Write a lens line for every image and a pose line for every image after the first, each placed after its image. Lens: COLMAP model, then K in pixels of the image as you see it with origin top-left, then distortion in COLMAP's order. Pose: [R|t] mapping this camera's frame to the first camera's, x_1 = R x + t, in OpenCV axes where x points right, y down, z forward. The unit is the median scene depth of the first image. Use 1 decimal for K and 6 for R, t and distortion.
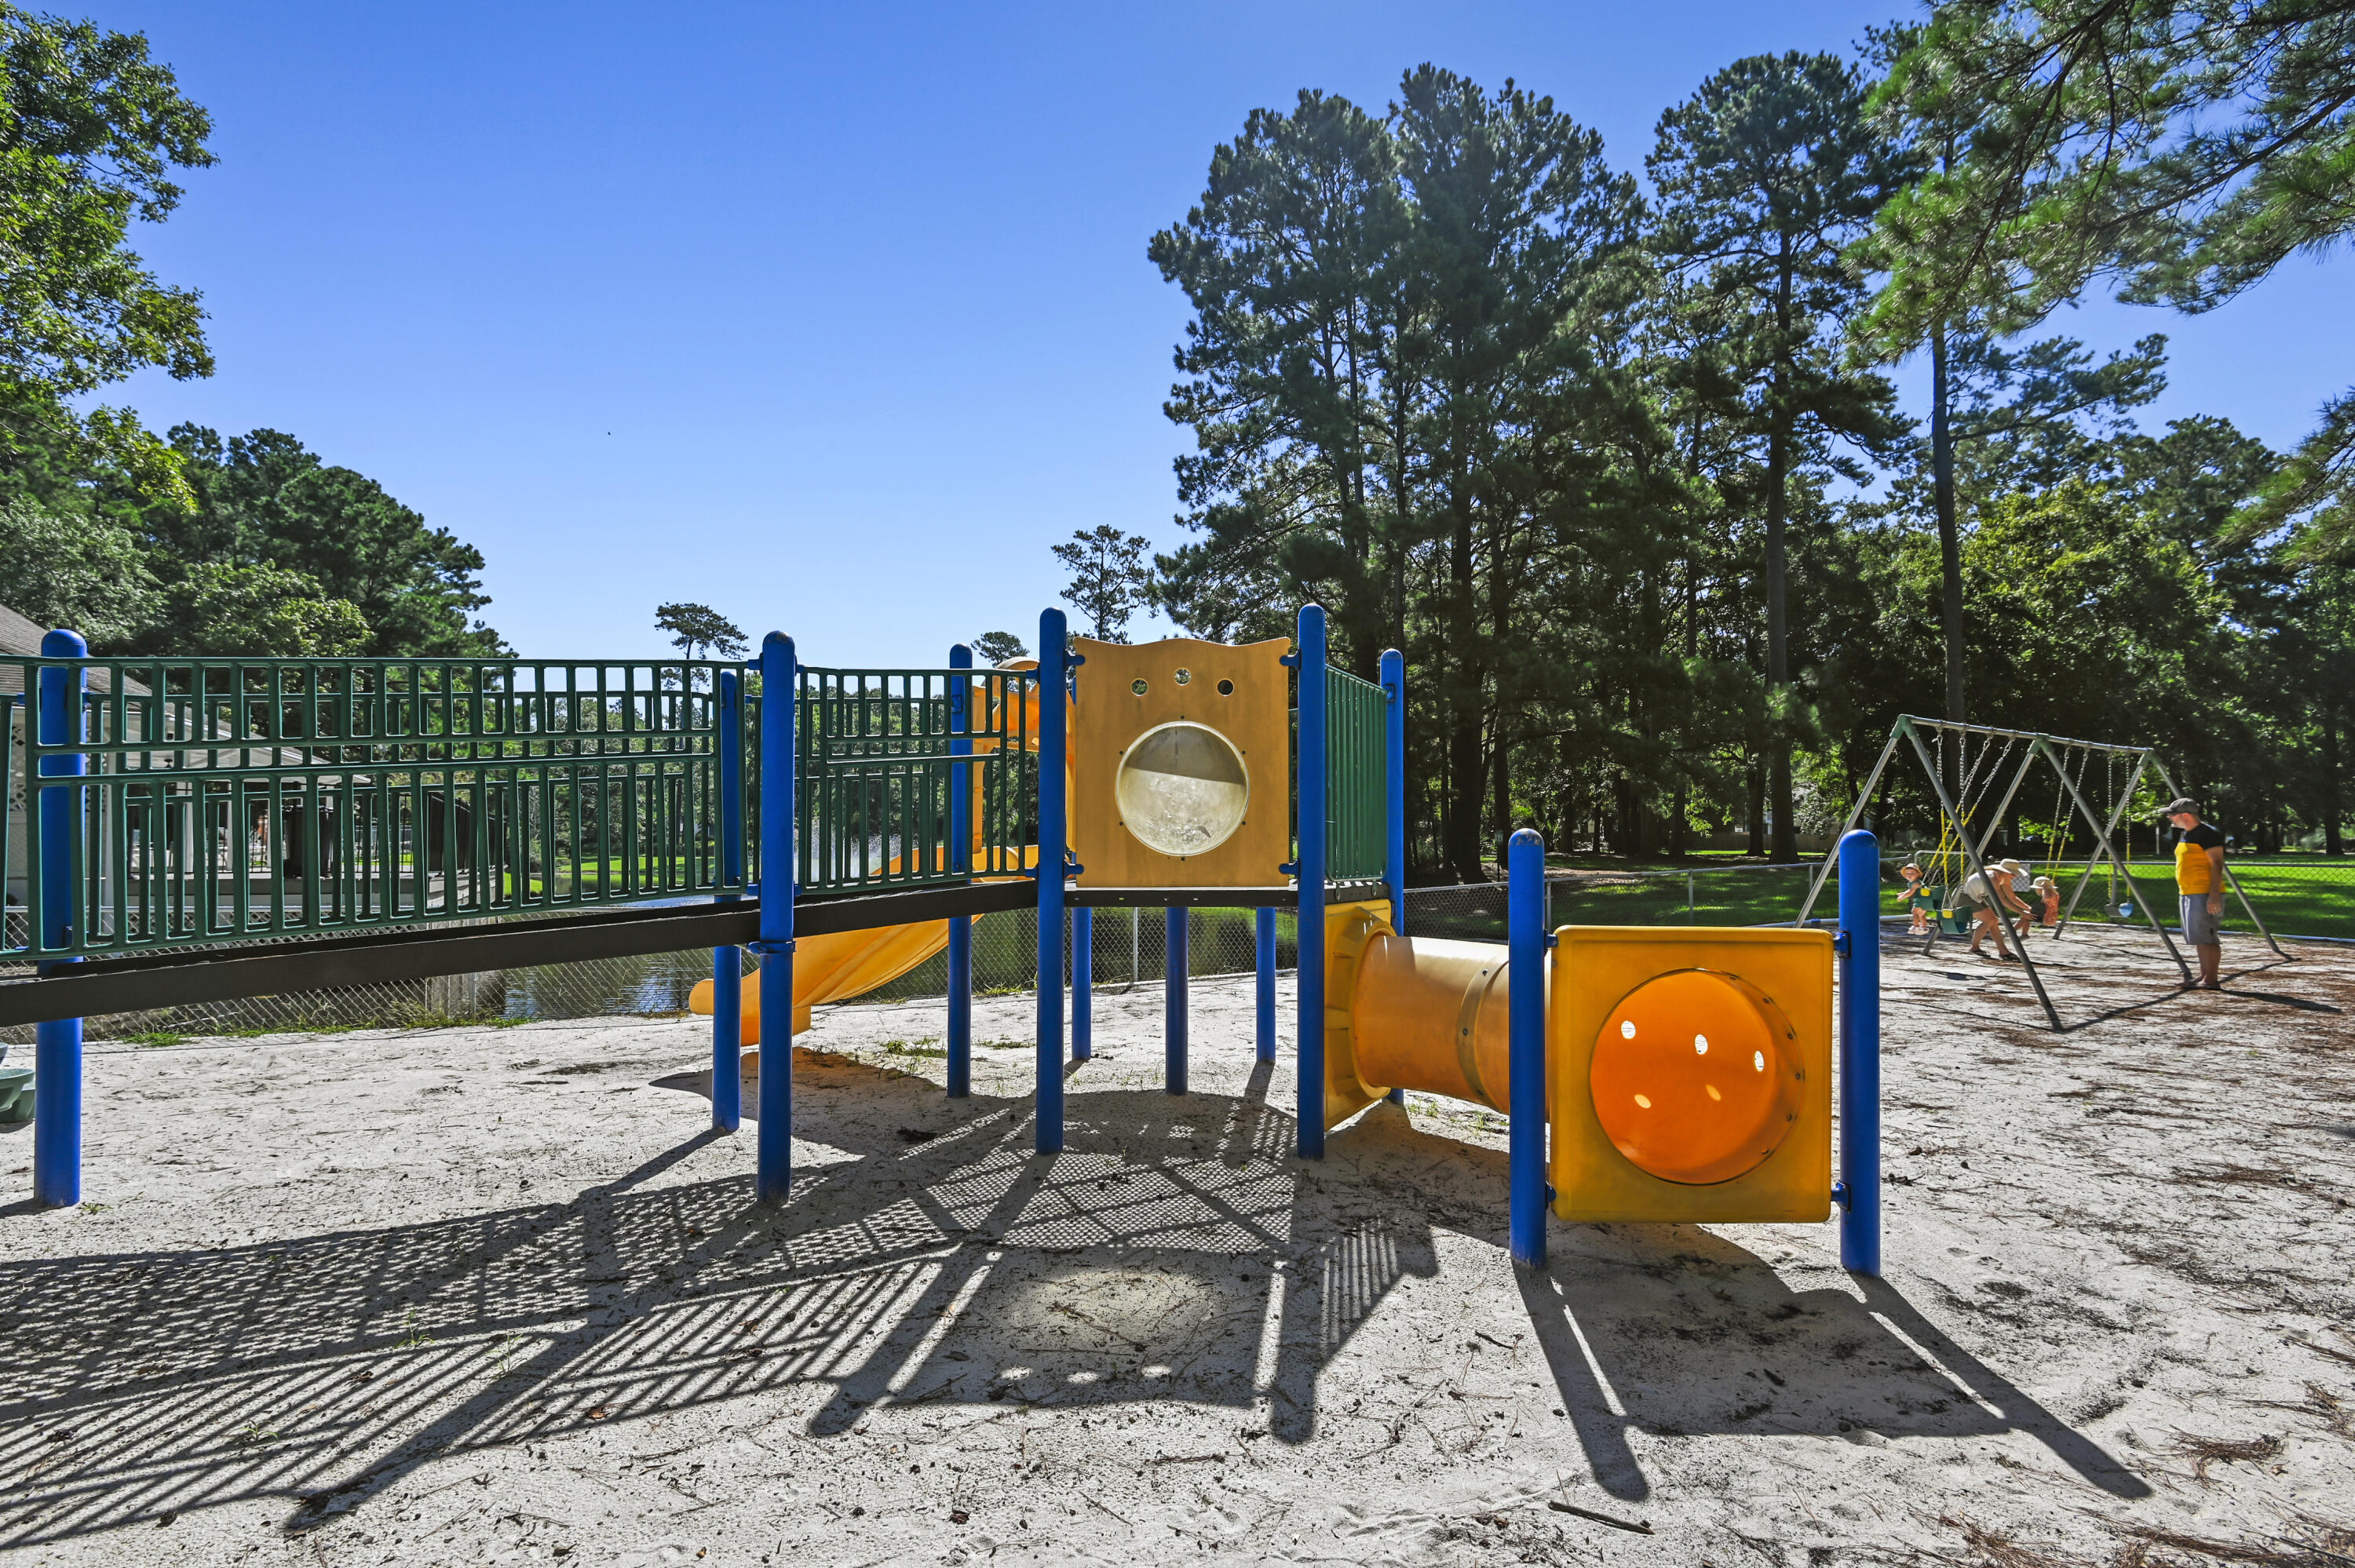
lens RADIAL K [[1081.4, 0, 1177.4], [0, 1081.4, 845.5], [0, 0, 1]] dist [0.000458, -0.000901]
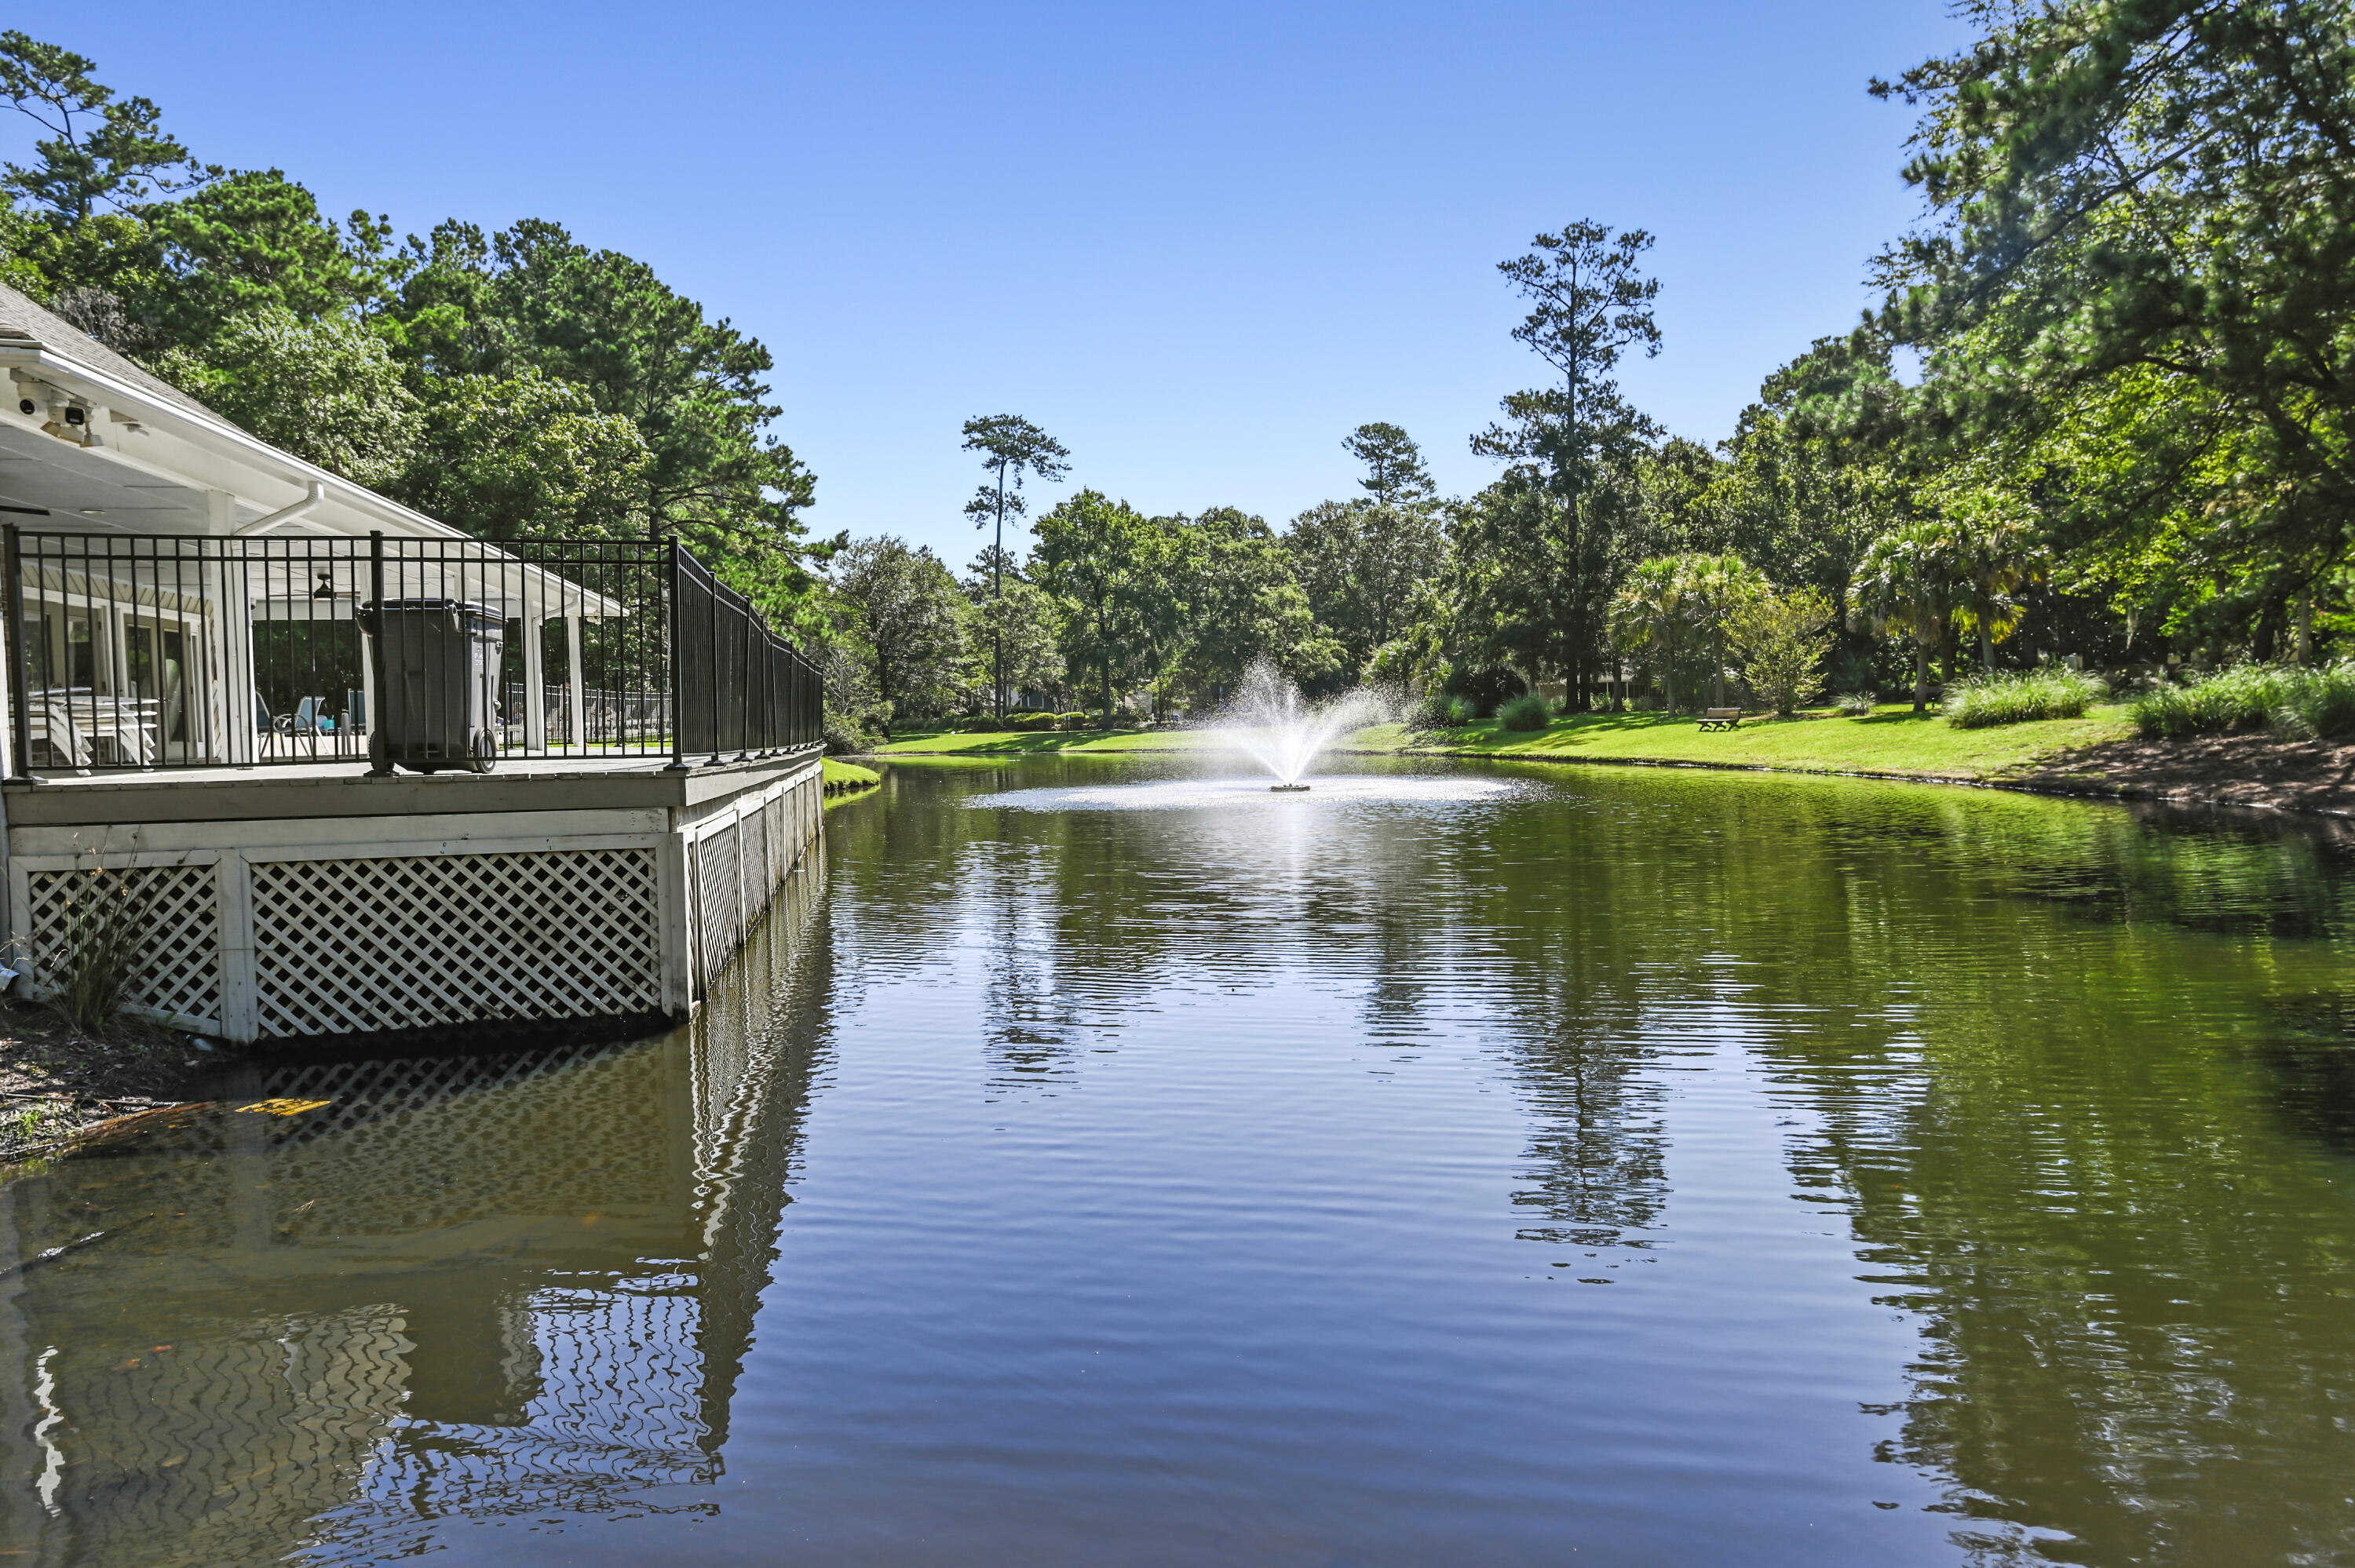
lens RADIAL K [[1301.0, 0, 1174.2], [0, 1301.0, 812.0], [0, 0, 1]] dist [-0.001920, -0.000168]
pose [[0.960354, -0.006673, -0.278704, -0.106468], [0.027910, 0.996992, 0.072302, 0.004197], [0.277384, -0.077214, 0.957651, 0.161695]]
